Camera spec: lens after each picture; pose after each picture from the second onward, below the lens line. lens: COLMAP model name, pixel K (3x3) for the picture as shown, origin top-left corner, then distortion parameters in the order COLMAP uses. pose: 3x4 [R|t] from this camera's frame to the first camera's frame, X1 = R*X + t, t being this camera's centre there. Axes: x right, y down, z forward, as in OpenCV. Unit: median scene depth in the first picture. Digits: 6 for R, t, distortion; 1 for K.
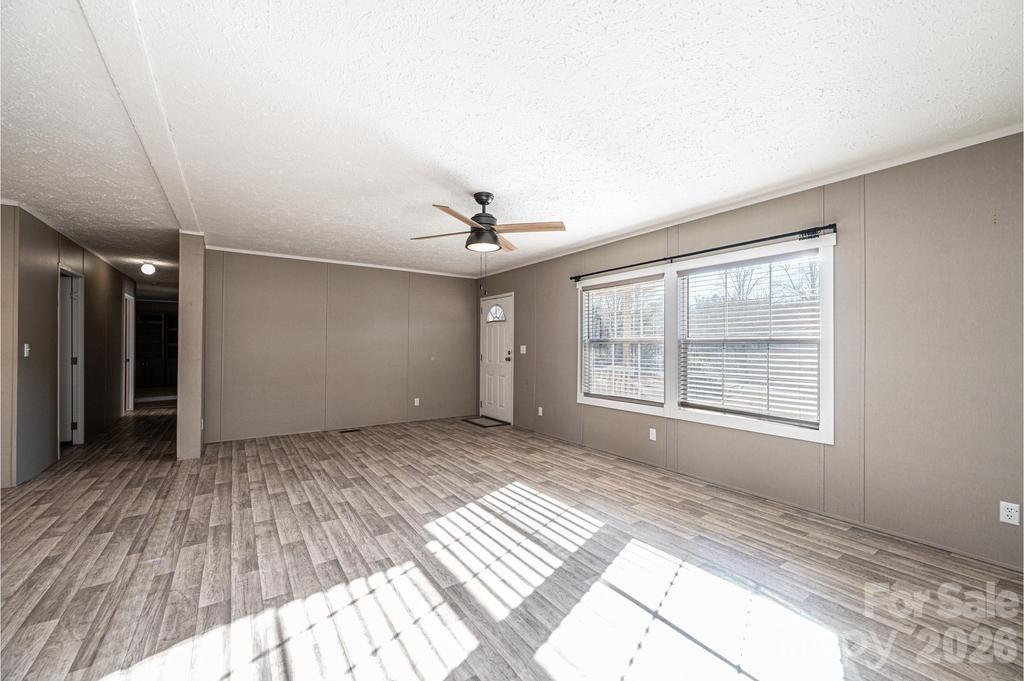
lens RADIAL K [[441.2, 0, 506.7], [0, 441.2, 316.9], [0, 0, 1]] dist [0.167578, 0.000046]
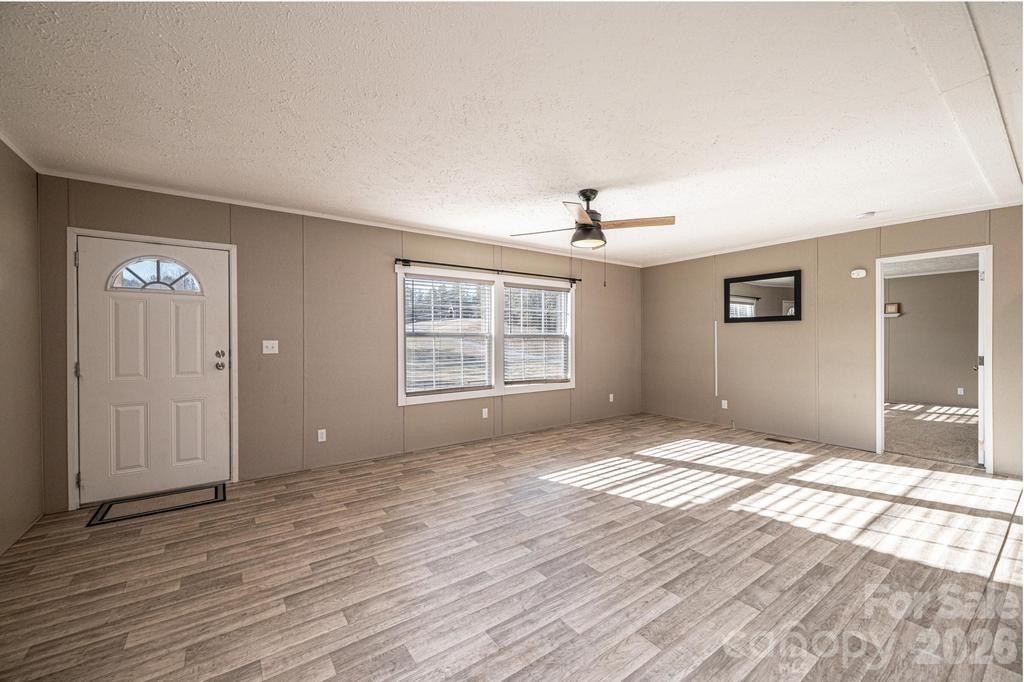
lens RADIAL K [[406.6, 0, 509.9], [0, 406.6, 341.9], [0, 0, 1]] dist [0.001269, 0.000129]
pose [[-0.057654, -0.015084, 0.998223, -1.016184], [-0.068374, 0.997598, 0.011126, 0.070893], [-0.995993, -0.067611, -0.058547, 1.329361]]
